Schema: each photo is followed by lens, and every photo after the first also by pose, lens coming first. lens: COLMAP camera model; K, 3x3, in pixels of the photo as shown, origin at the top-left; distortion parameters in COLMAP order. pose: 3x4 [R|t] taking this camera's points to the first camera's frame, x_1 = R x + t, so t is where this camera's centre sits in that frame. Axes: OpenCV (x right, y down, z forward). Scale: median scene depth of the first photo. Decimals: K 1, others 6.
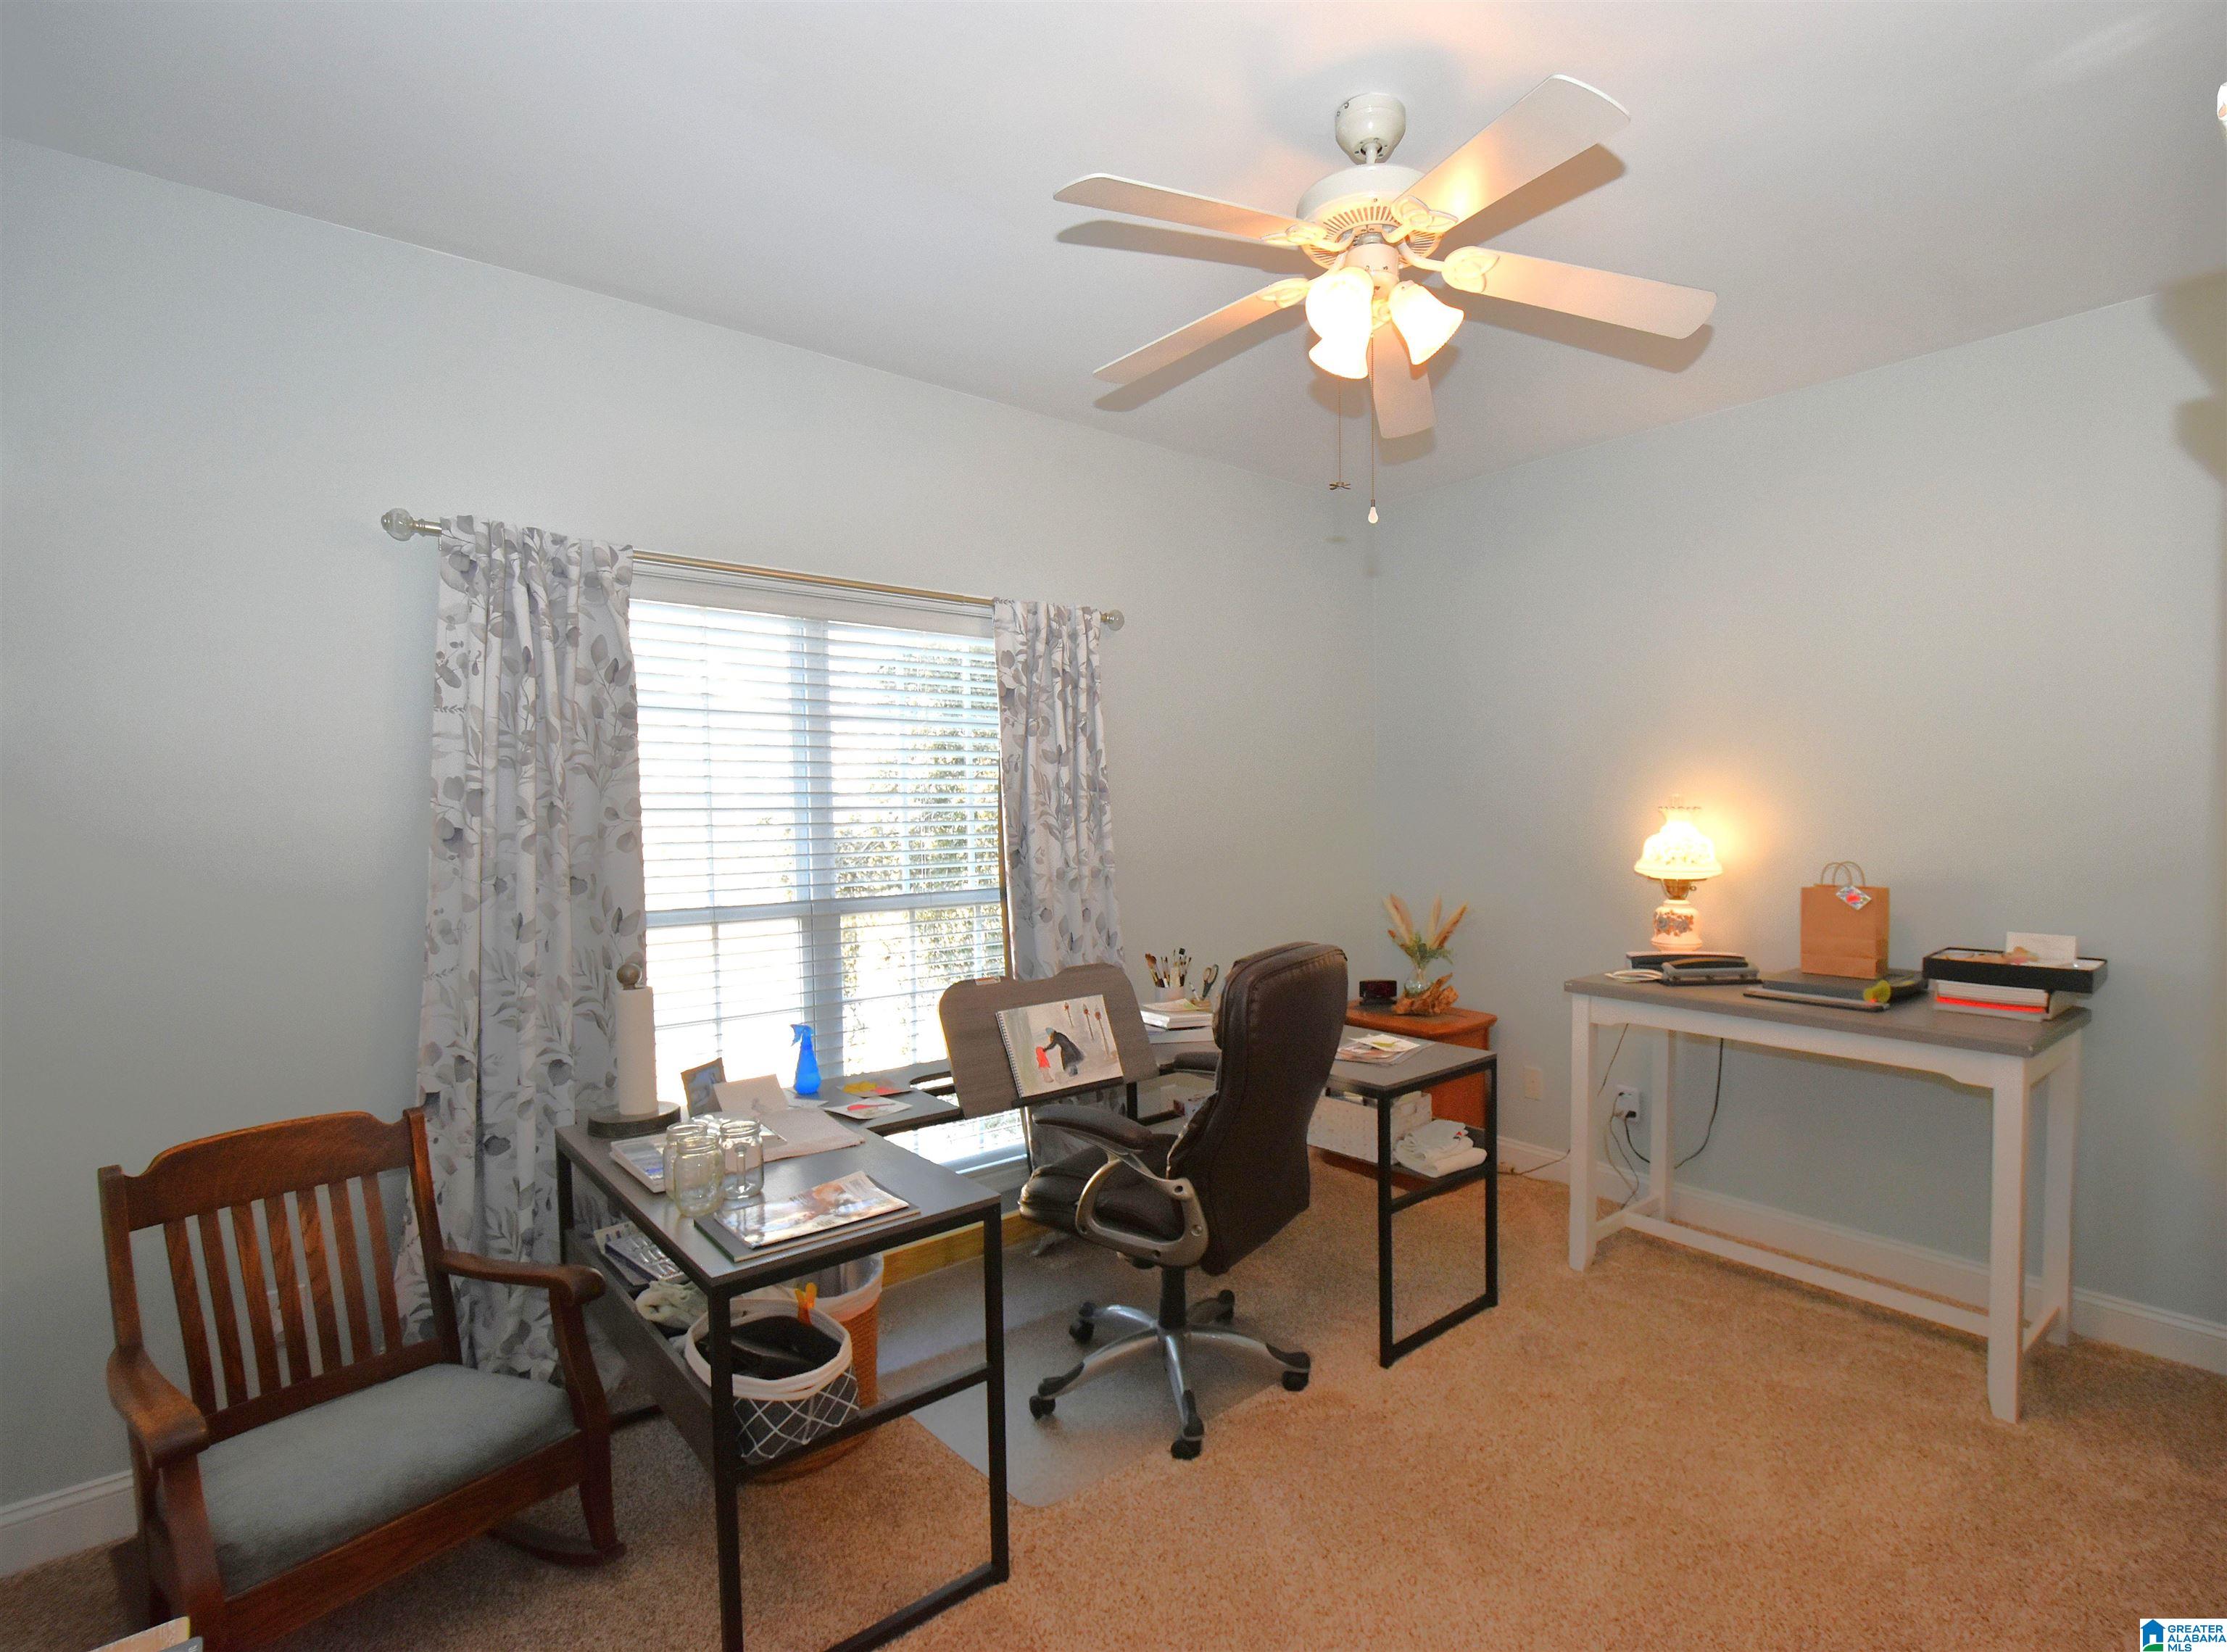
lens RADIAL K [[1064.4, 0, 1111.8], [0, 1064.4, 856.1], [0, 0, 1]] dist [-0.001485, -0.000180]
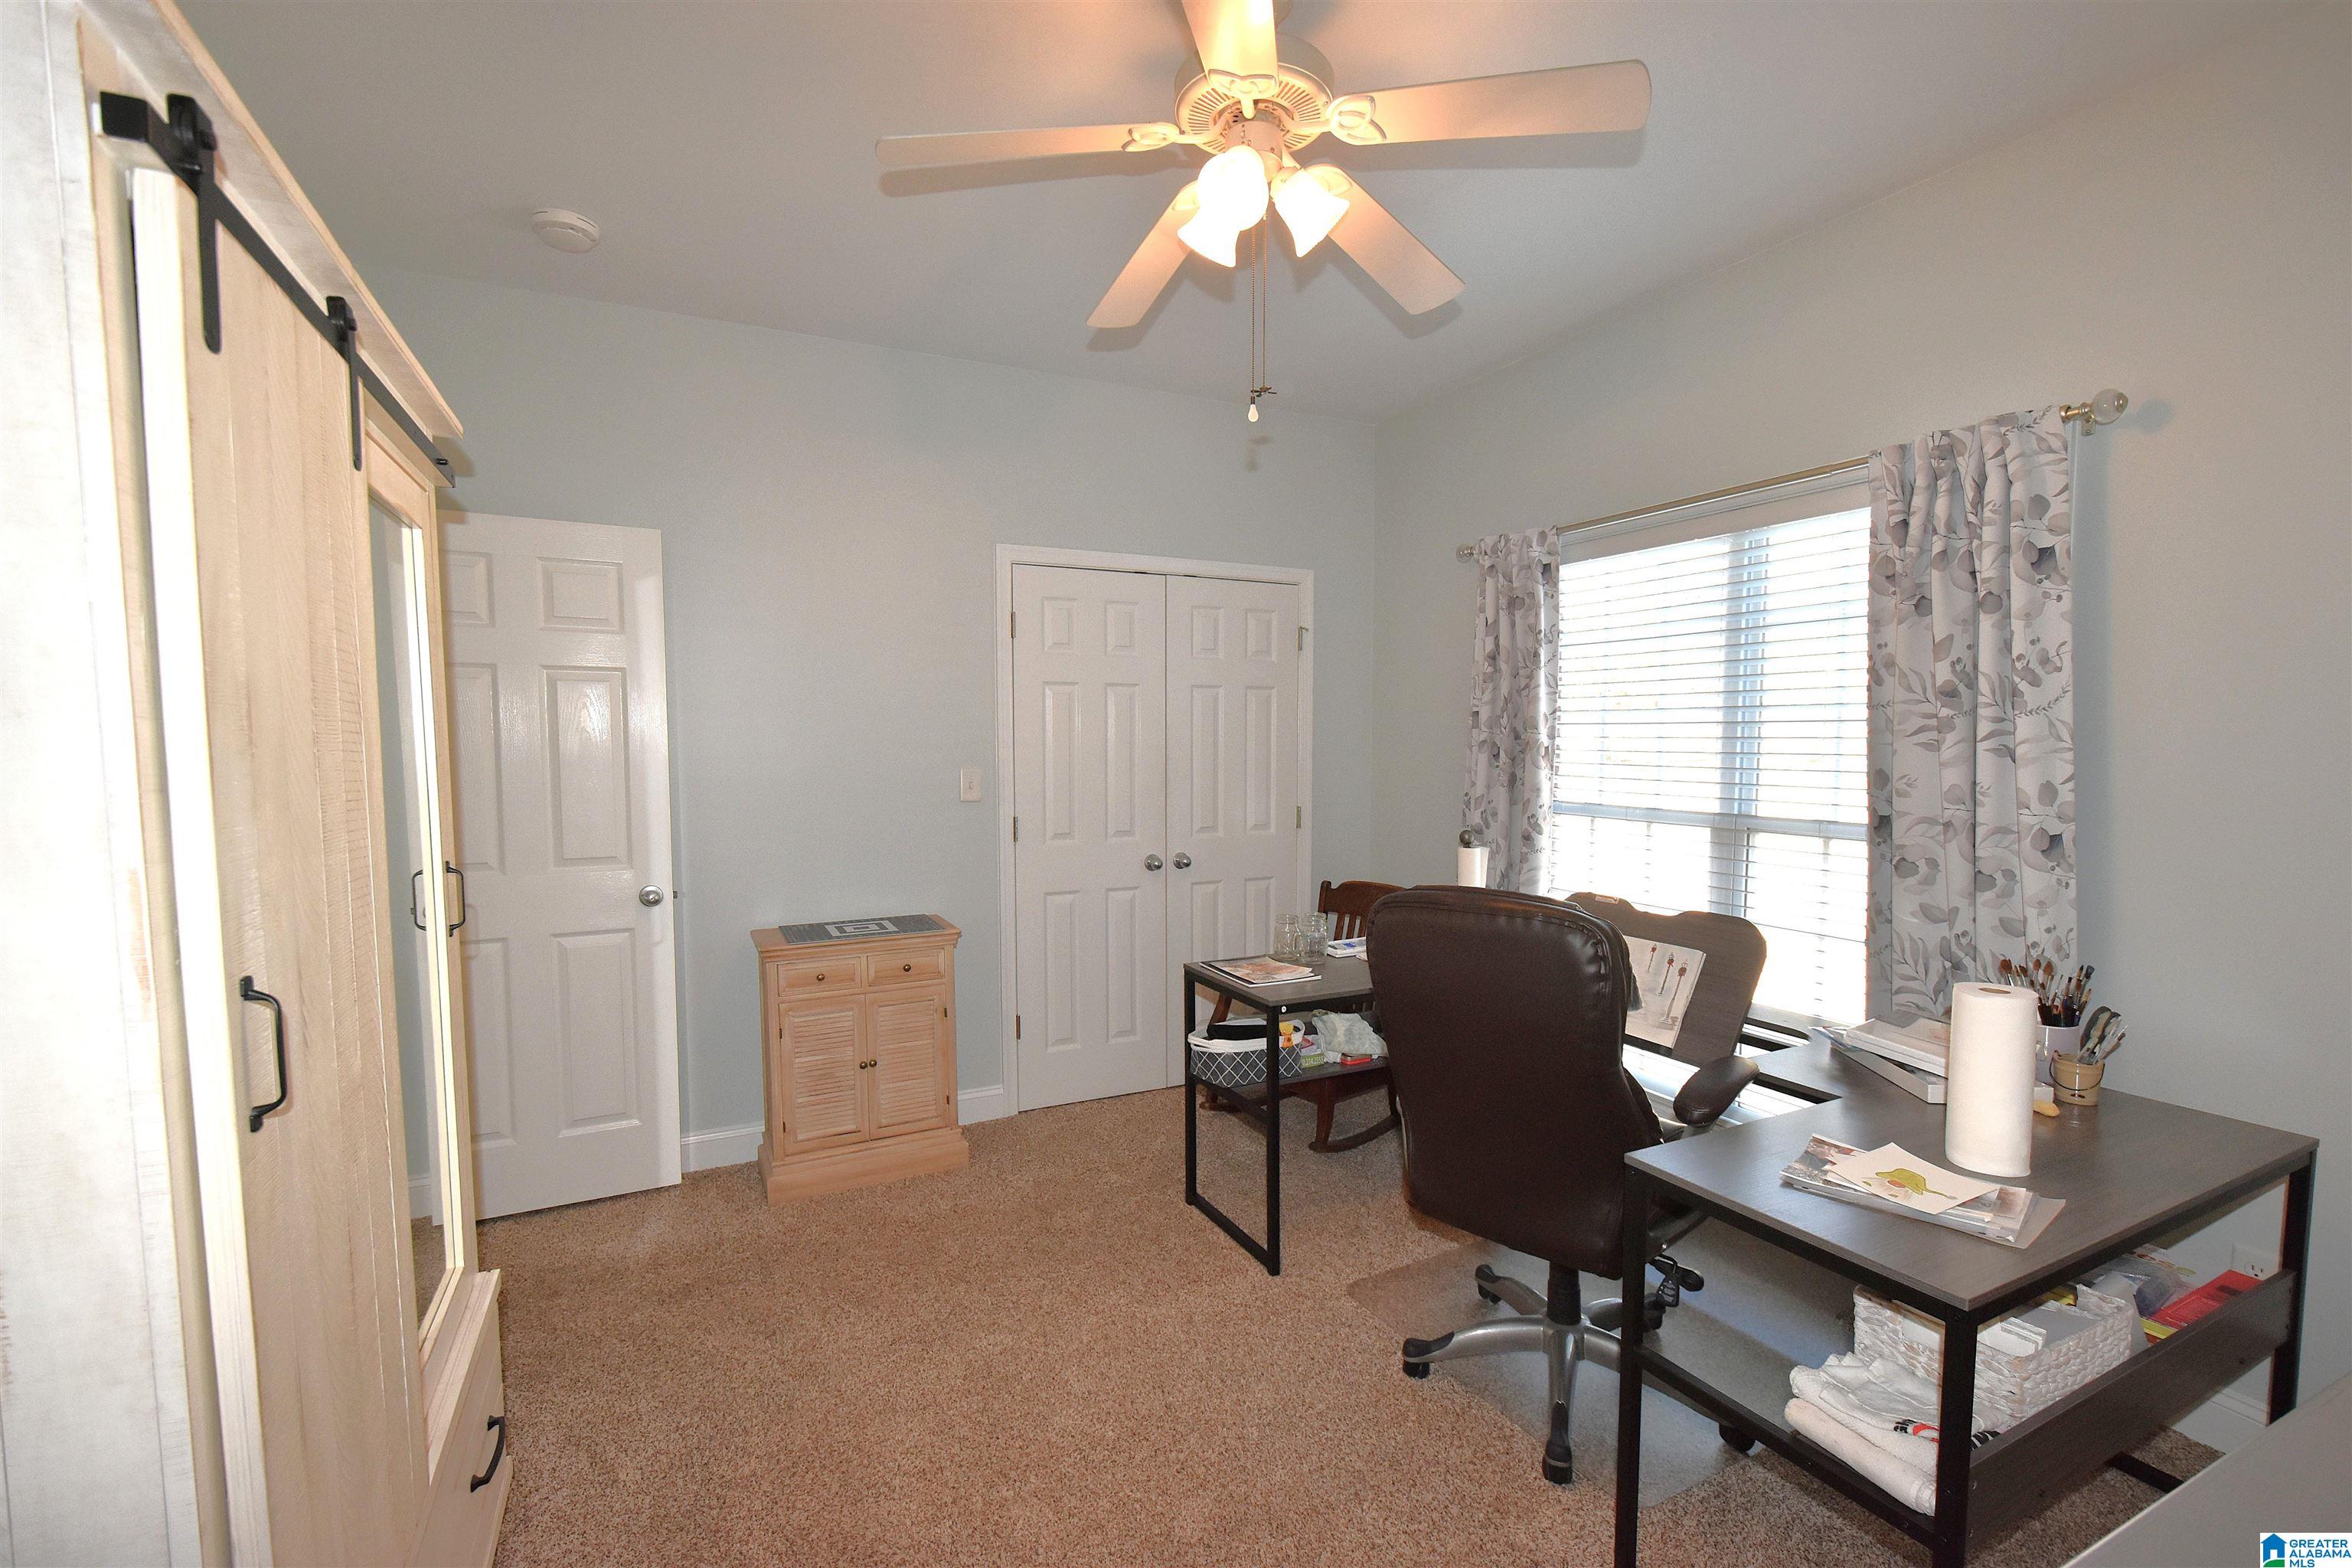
lens RADIAL K [[1036.0, 0, 1170.8], [0, 1036.0, 799.2], [0, 0, 1]] dist [-0.002576, -0.000773]
pose [[-0.234094, 0.076762, -0.969179, 0.823858], [-0.031813, 0.995739, 0.086550, -0.042170], [0.971693, 0.051093, -0.230655, 0.749838]]
